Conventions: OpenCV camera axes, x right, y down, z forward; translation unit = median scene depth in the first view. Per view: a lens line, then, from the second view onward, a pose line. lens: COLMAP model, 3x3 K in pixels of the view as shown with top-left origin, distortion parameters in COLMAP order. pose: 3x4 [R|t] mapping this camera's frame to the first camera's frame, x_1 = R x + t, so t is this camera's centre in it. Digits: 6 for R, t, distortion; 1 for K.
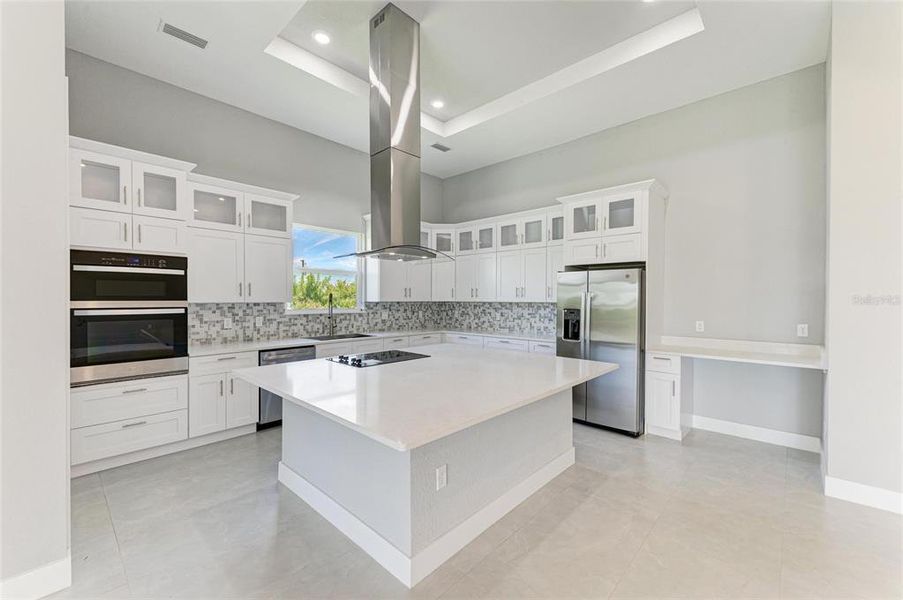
lens RADIAL K [[368.9, 0, 456.9], [0, 368.9, 299.2], [0, 0, 1]] dist [-0.000495, 0.000027]
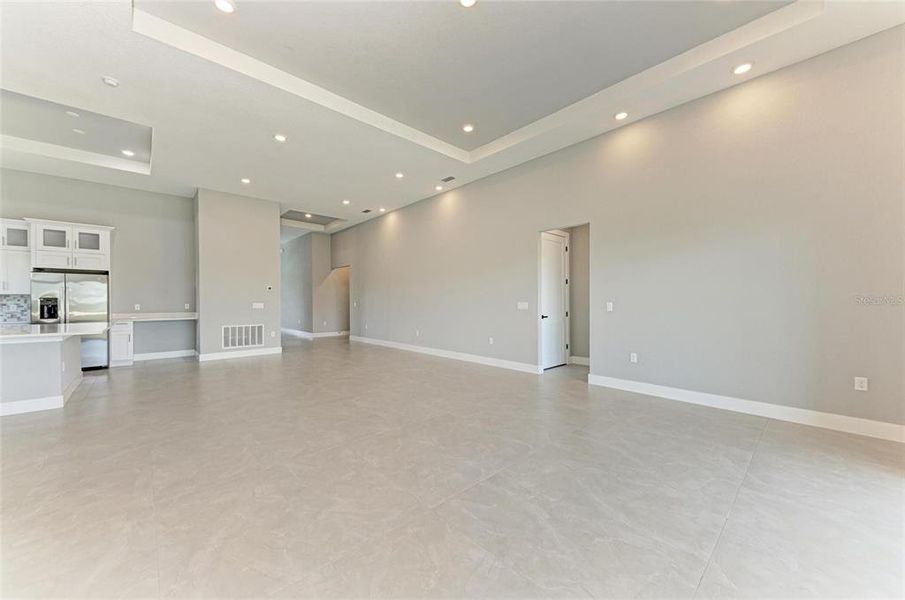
lens RADIAL K [[341.0, 0, 457.9], [0, 341.0, 299.7], [0, 0, 1]] dist [0.002413, -0.000007]
pose [[0.088946, -0.006871, 0.996013, -0.846541], [-0.000460, 0.999976, 0.006939, 0.020490], [-0.996036, -0.001076, 0.088940, -0.715316]]
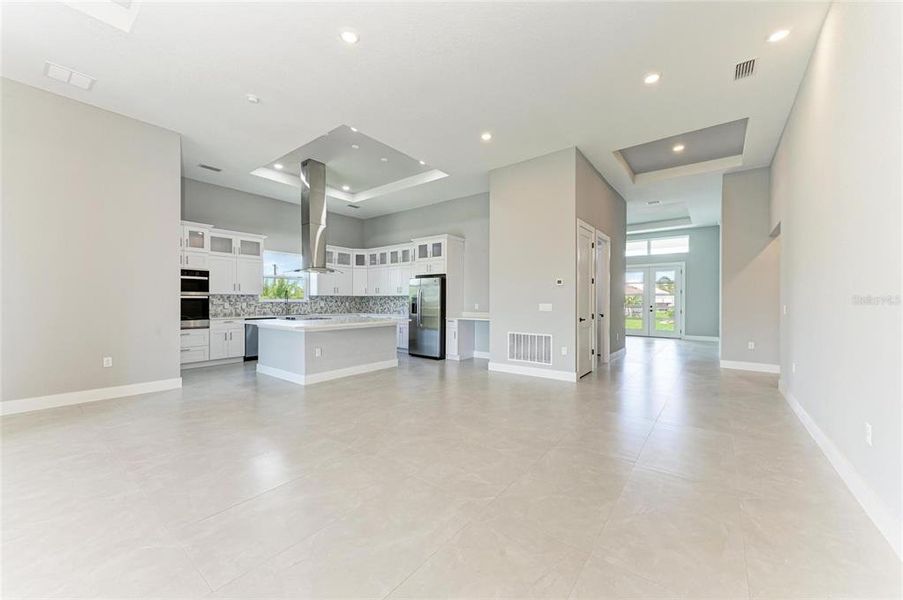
lens RADIAL K [[340.2, 0, 456.8], [0, 340.2, 299.7], [0, 0, 1]] dist [0.002413, -0.000007]
pose [[0.995601, -0.000555, 0.093690, 0.333788], [0.001028, 0.999987, -0.004997, 0.041059], [-0.093686, 0.005071, 0.995589, -0.733819]]
